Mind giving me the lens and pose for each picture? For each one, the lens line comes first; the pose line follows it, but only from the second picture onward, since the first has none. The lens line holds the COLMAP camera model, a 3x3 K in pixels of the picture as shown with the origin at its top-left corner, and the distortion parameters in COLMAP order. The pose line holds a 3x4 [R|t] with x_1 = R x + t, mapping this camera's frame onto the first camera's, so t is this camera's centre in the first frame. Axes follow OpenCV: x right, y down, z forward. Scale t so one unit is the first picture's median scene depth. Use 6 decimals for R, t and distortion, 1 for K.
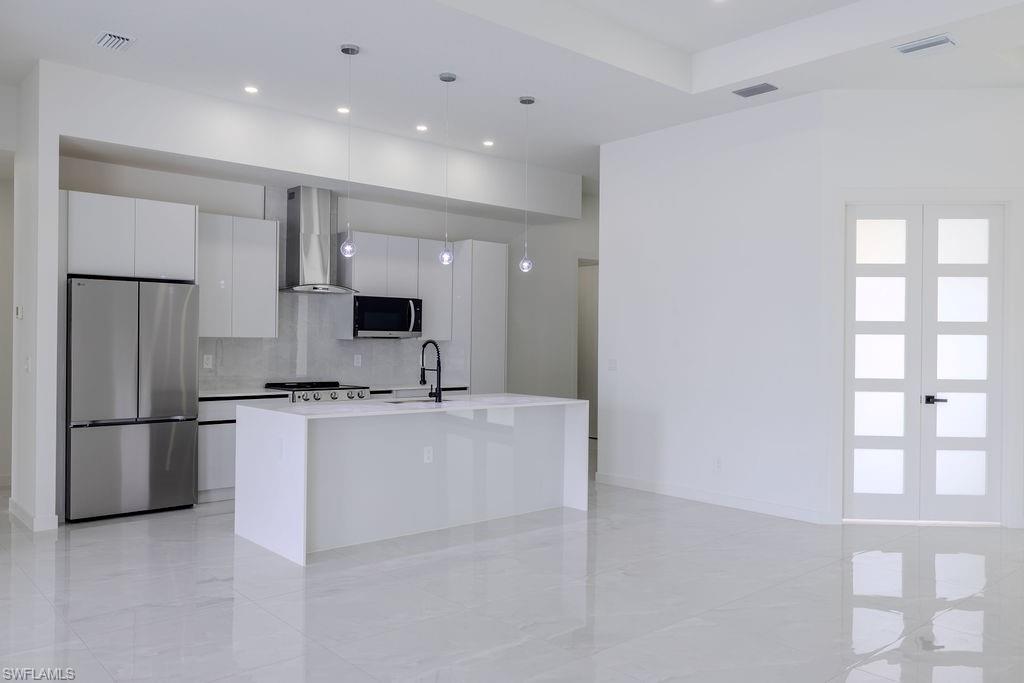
lens RADIAL K [[784.0, 0, 512.0], [0, 784.0, 341.5], [0, 0, 1]] dist [0.005768, 0.002015]
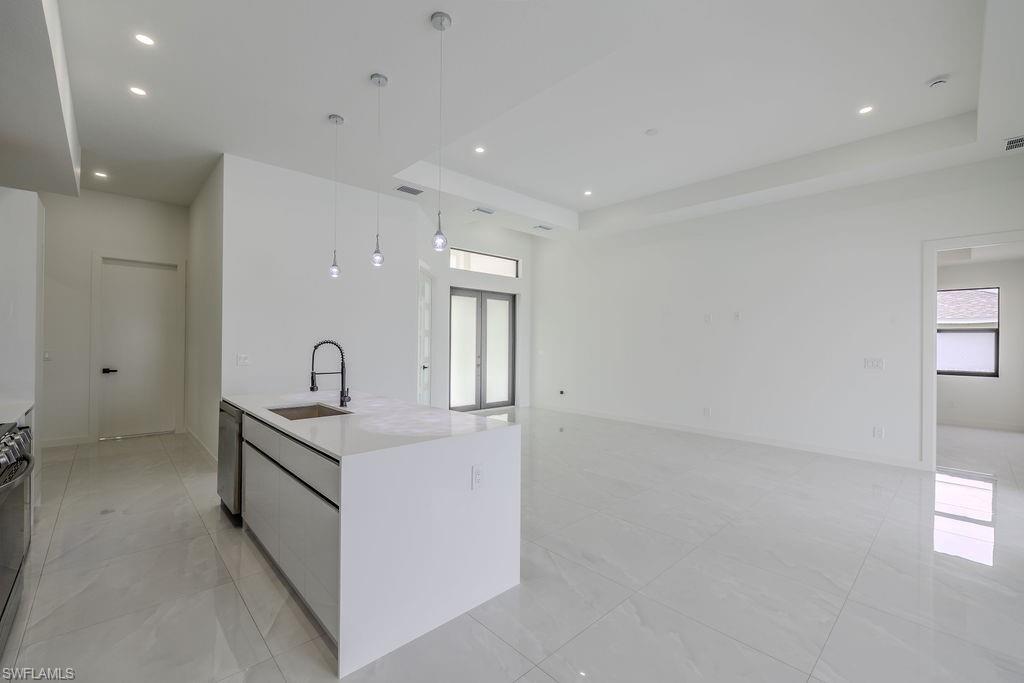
lens RADIAL K [[428.9, 0, 508.6], [0, 428.9, 340.1], [0, 0, 1]] dist [-0.001899, -0.000166]
pose [[-0.026998, -0.005479, 0.999620, -0.612725], [-0.009187, 0.999944, 0.005233, -0.006771], [-0.999593, -0.009043, -0.027047, 0.808145]]
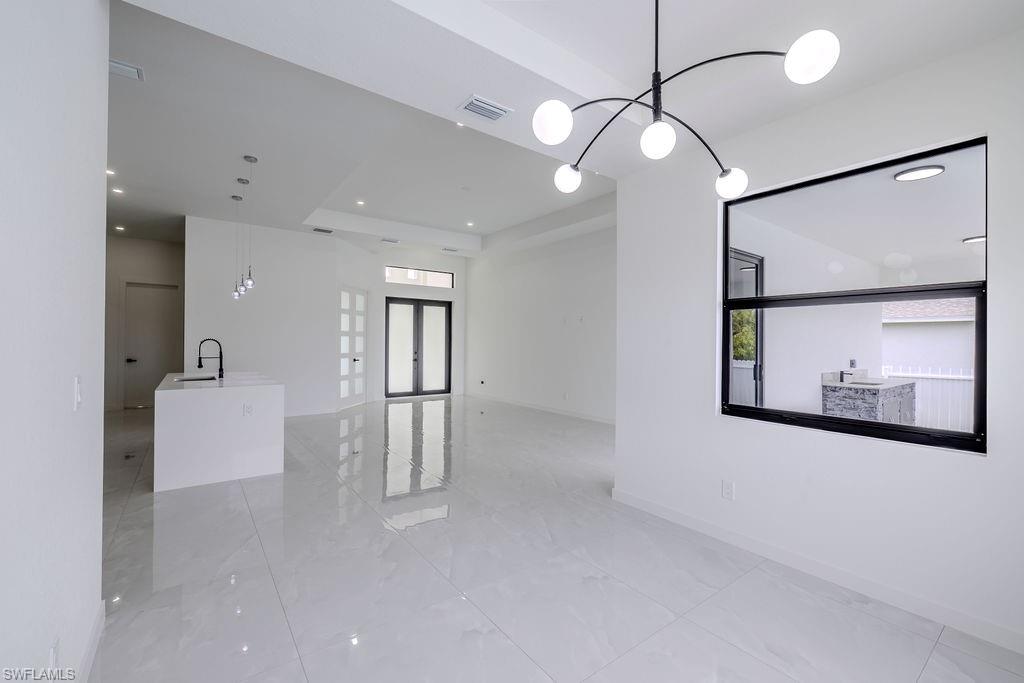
lens RADIAL K [[428.9, 0, 508.6], [0, 428.9, 340.1], [0, 0, 1]] dist [-0.001899, -0.000166]
pose [[0.087288, -0.004557, 0.996173, -0.904406], [-0.007319, 0.999960, 0.005216, -0.007259], [-0.996156, -0.007746, 0.087251, 0.338072]]
